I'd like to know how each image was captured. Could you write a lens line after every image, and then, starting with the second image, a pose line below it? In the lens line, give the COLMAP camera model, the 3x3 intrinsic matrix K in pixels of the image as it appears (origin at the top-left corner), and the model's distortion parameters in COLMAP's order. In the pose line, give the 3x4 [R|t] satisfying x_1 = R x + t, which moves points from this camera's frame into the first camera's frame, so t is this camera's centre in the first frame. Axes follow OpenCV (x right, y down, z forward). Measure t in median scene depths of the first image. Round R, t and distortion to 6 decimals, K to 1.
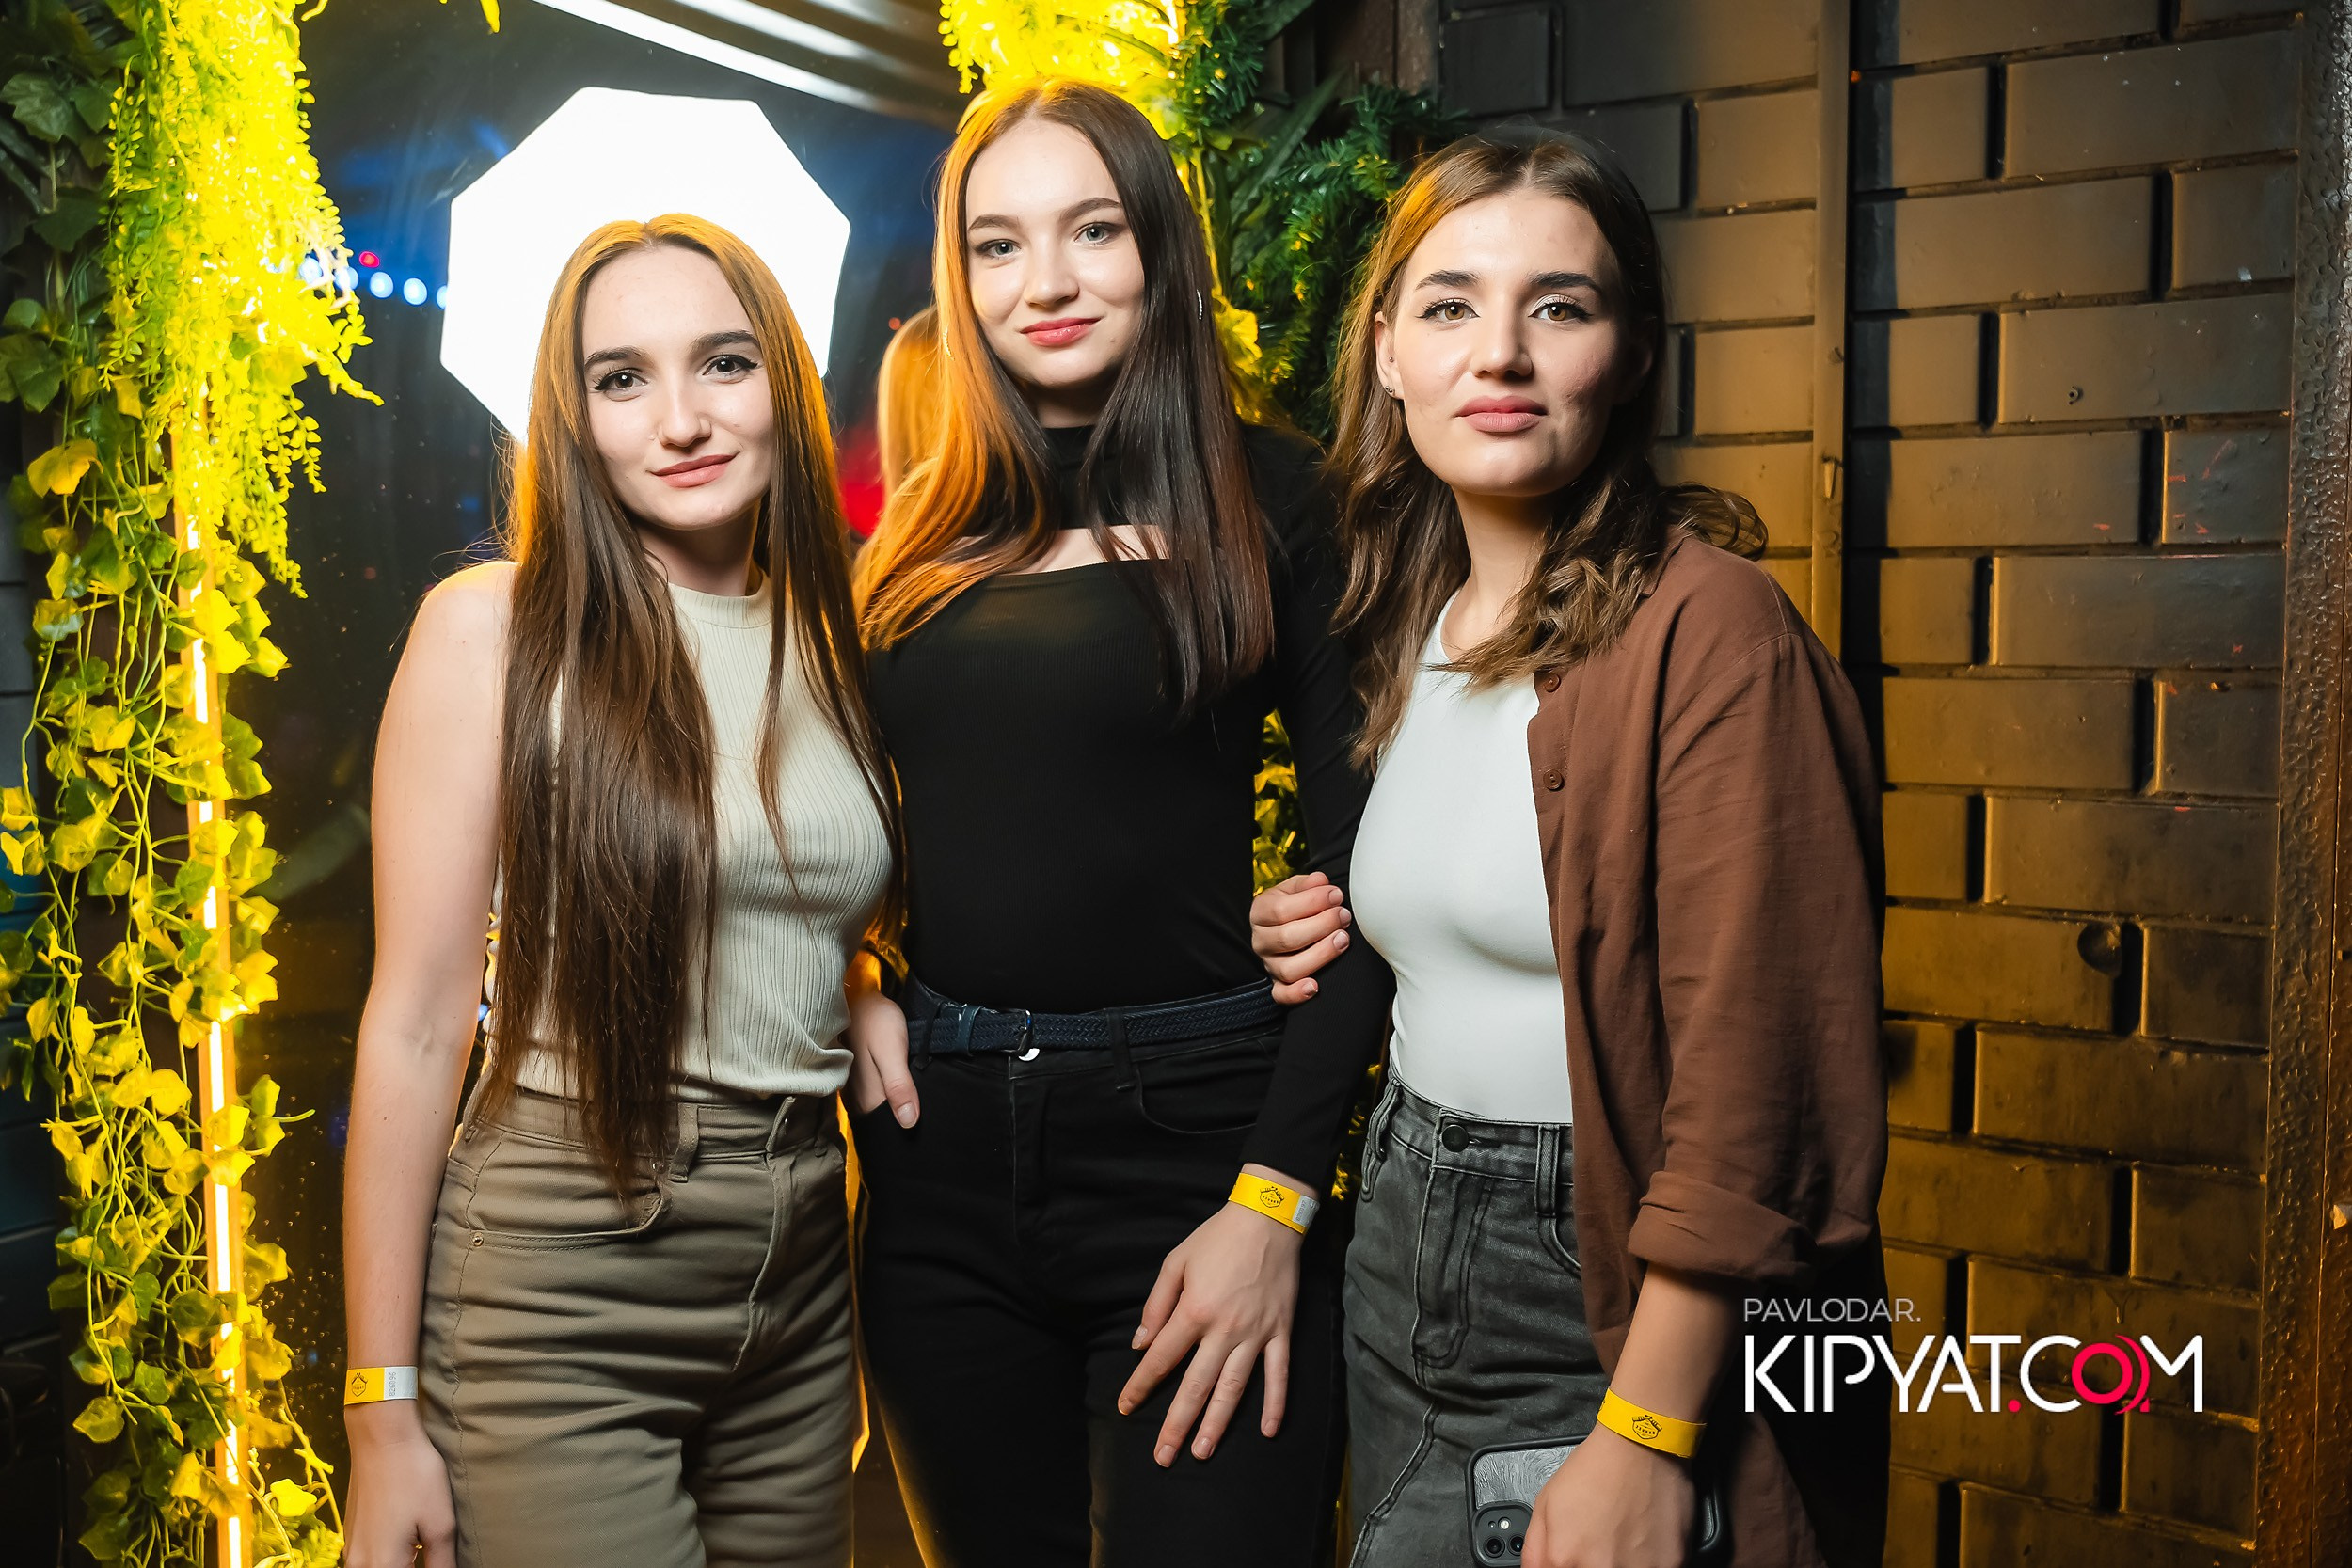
lens RADIAL K [[2271.1, 0, 1177.4], [0, 2271.1, 788.5], [0, 0, 1]] dist [0.004095, 0.000000]
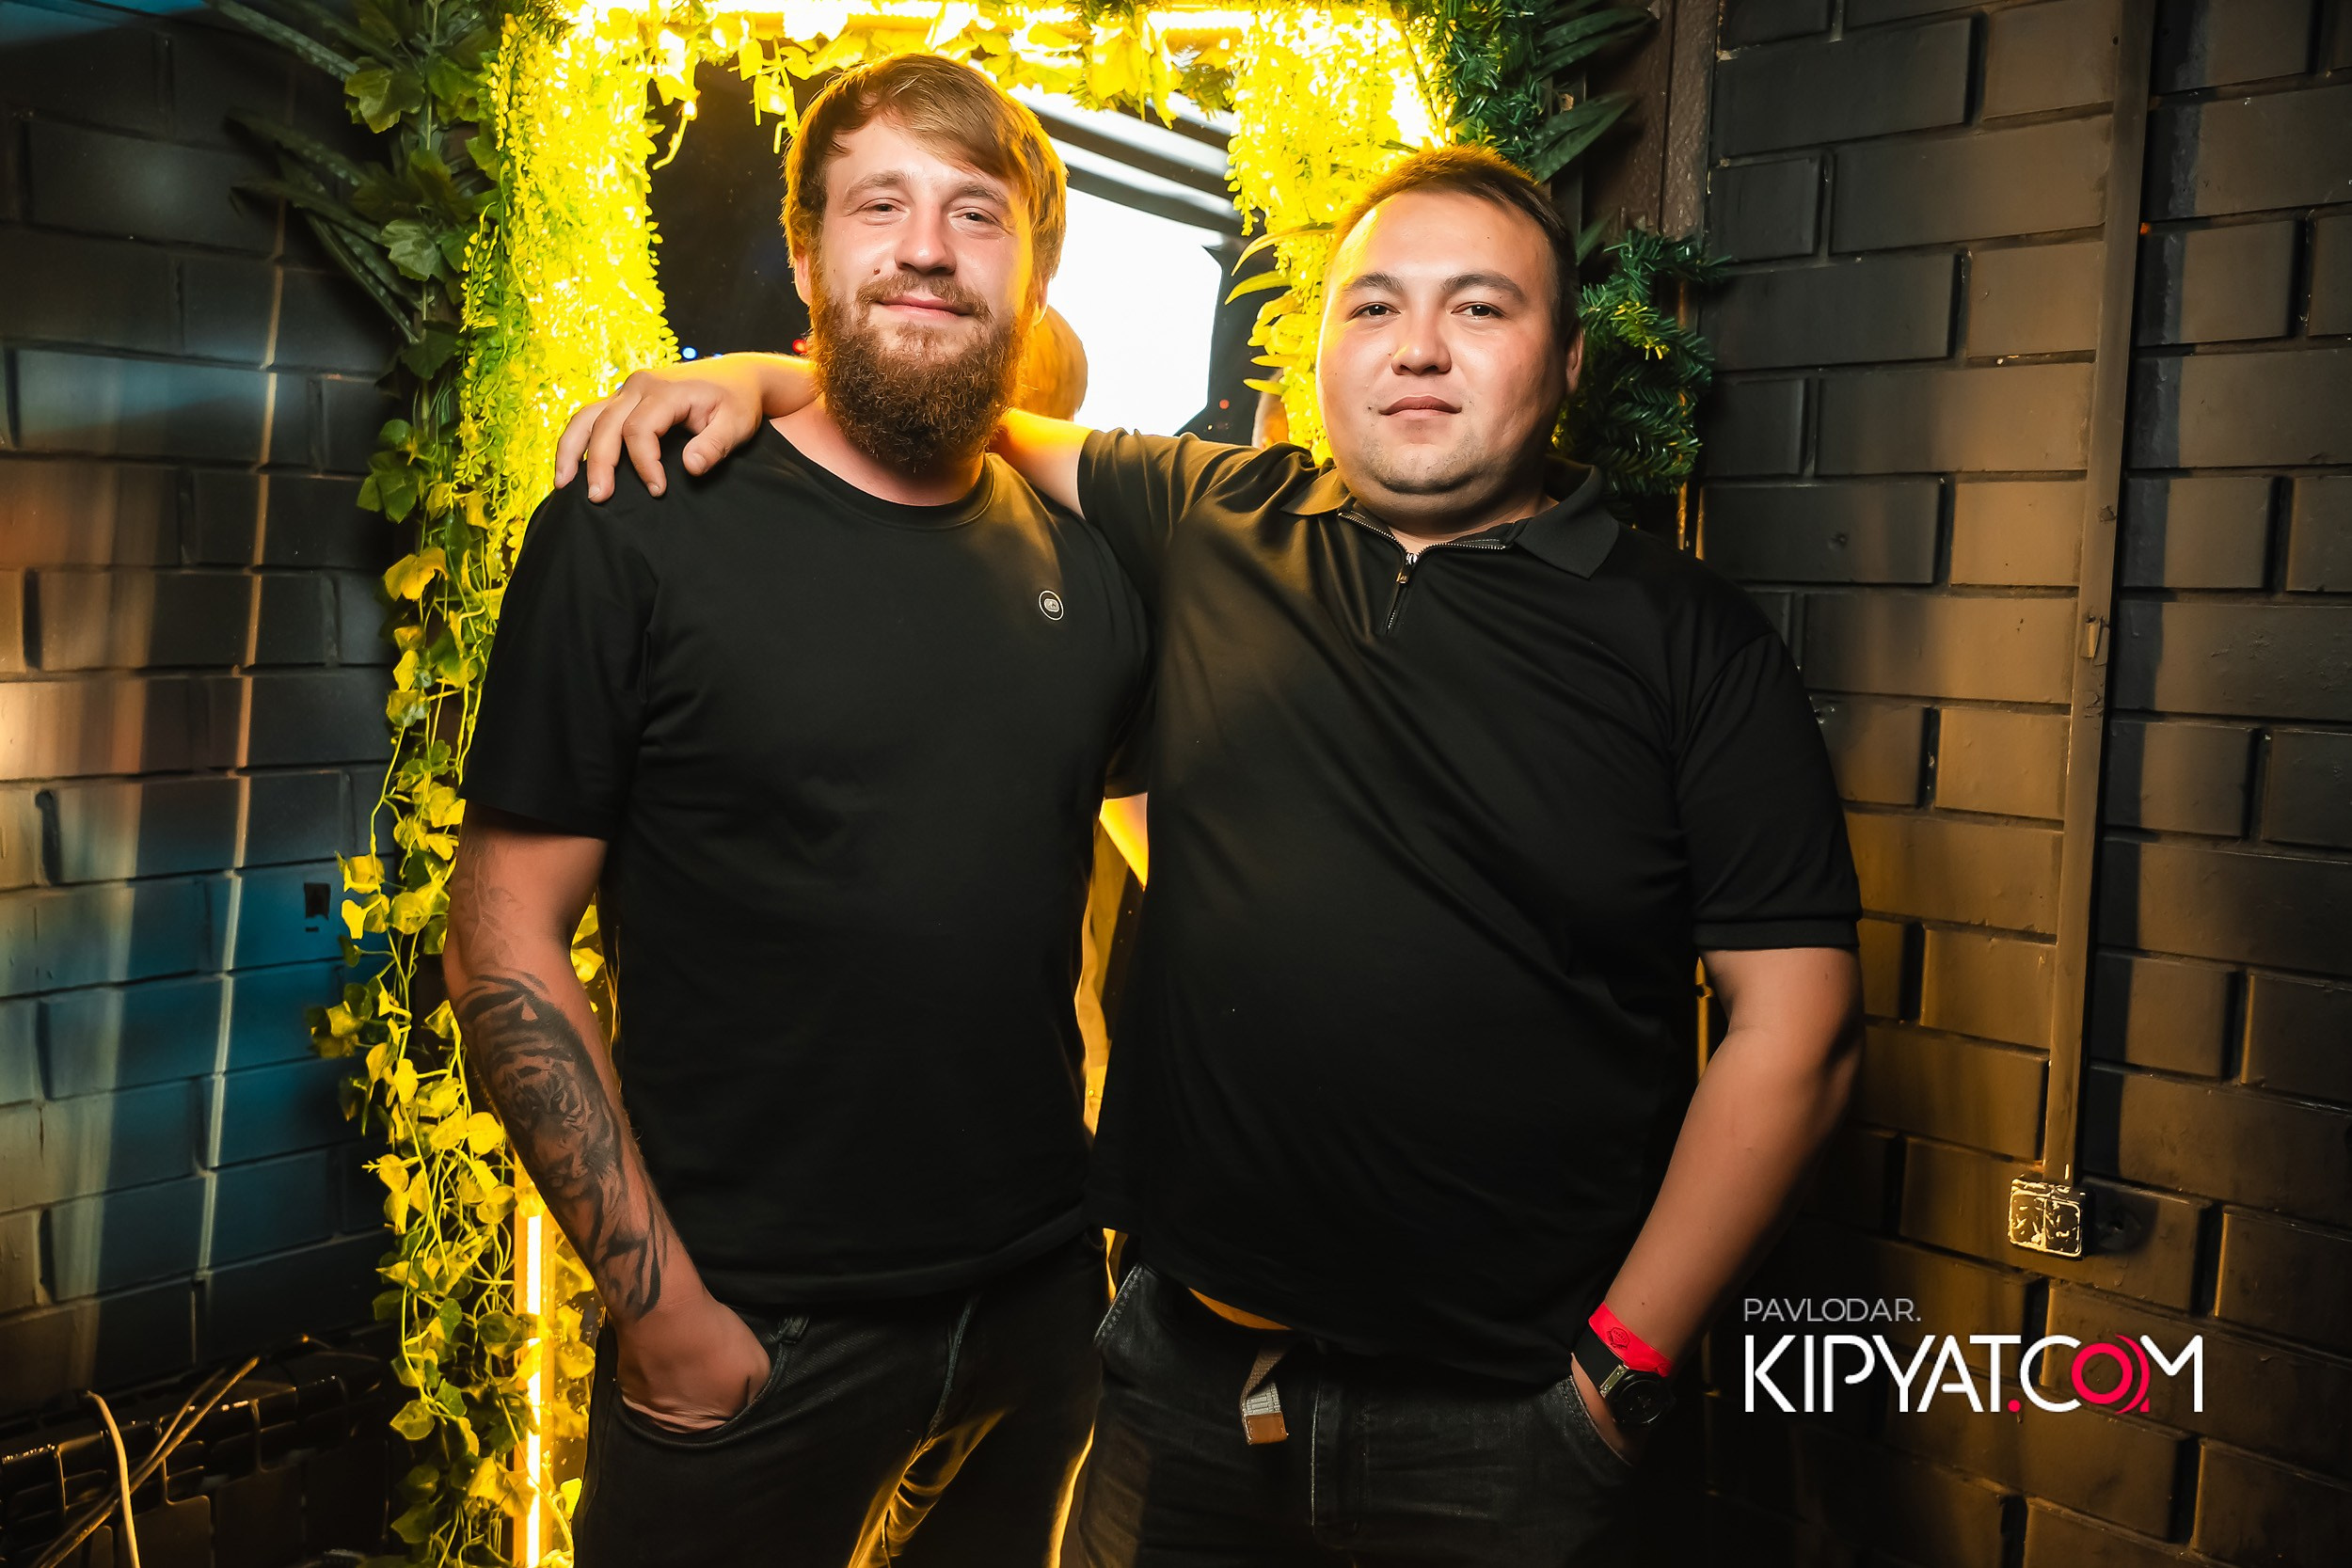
lens RADIAL K [[1817.8, 0, 1179.0], [0, 1817.8, 772.7], [0, 0, 1]] dist [0.012912, -0.019717]
pose [[0.987565, 0.049694, -0.149153, 0.017369], [-0.048693, 0.998760, 0.010362, -0.068371], [0.149483, -0.002971, 0.988760, 0.165946]]
